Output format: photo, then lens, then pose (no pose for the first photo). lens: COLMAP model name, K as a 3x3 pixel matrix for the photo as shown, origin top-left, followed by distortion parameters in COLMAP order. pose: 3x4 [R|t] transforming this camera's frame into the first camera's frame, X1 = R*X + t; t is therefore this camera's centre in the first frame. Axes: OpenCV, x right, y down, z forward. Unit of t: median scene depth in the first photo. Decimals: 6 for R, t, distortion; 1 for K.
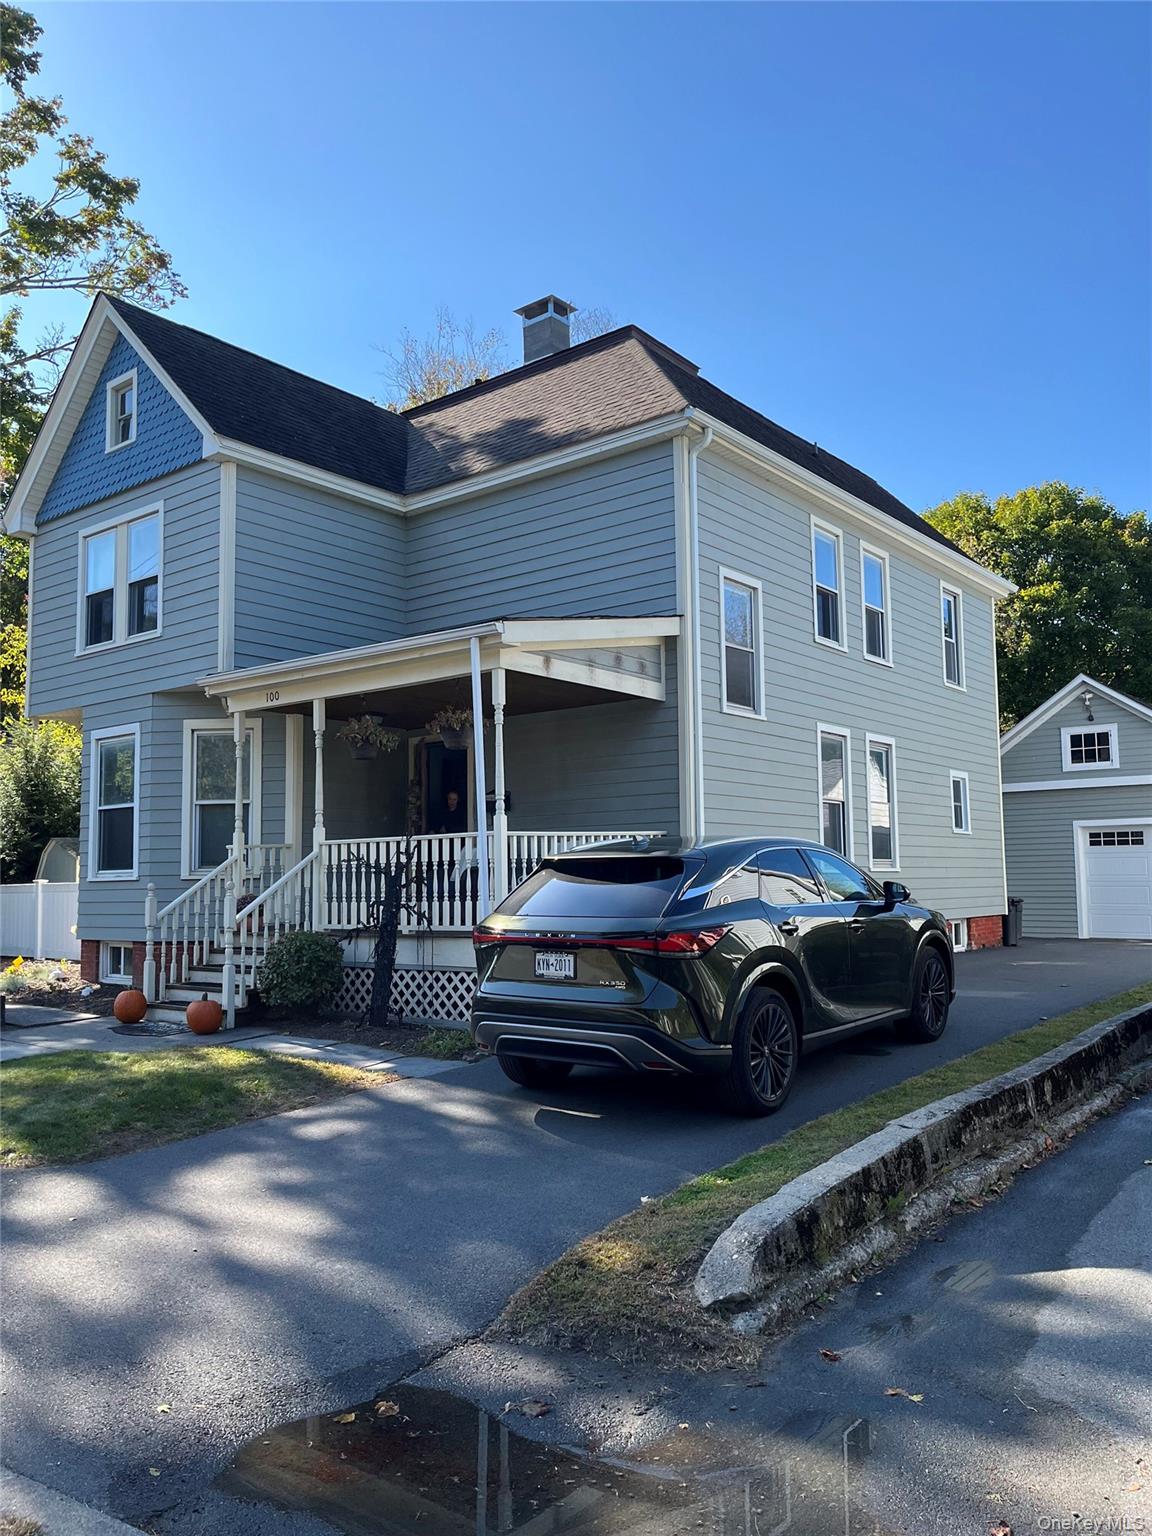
lens RADIAL K [[1159.8, 0, 578.1], [0, 1159.8, 763.7], [0, 0, 1]] dist [0.042753, -0.000961]
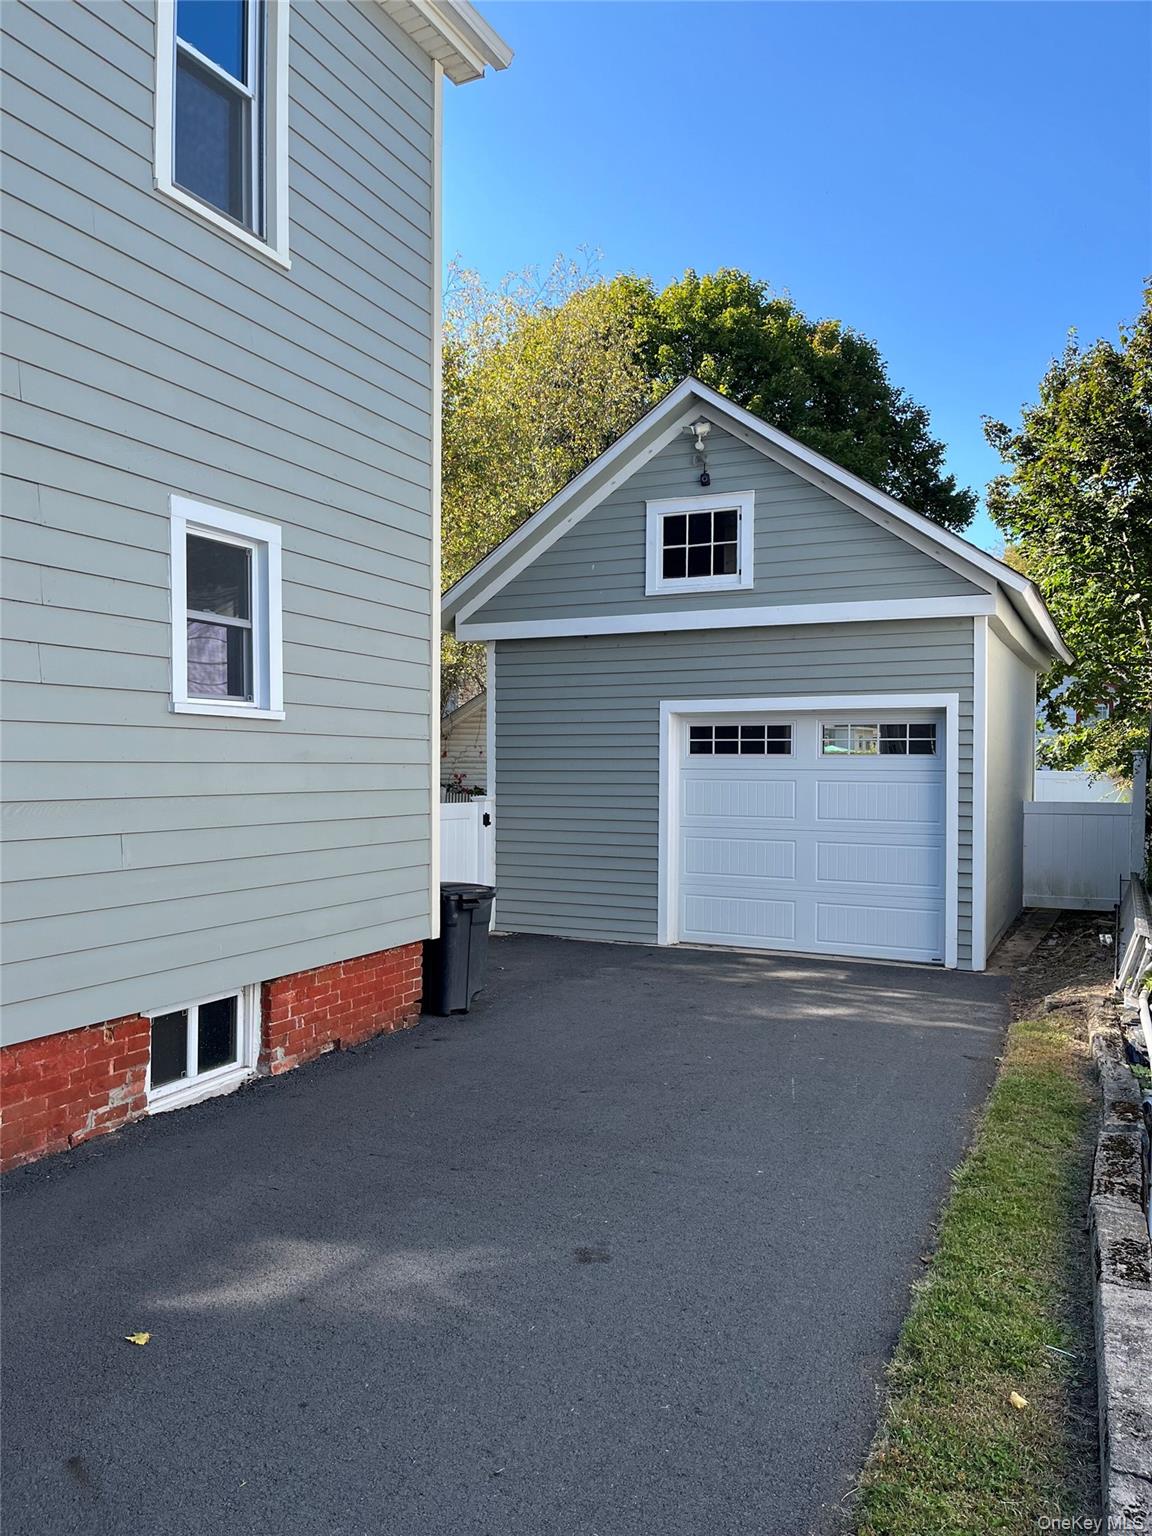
lens RADIAL K [[1159.8, 0, 572.8], [0, 1159.8, 768.8], [0, 0, 1]] dist [0.042753, -0.000961]
pose [[0.971361, 0.014461, 0.237166, 0.279163], [-0.037551, 0.994945, 0.093131, 0.033994], [-0.234621, -0.099370, 0.966995, 0.553187]]
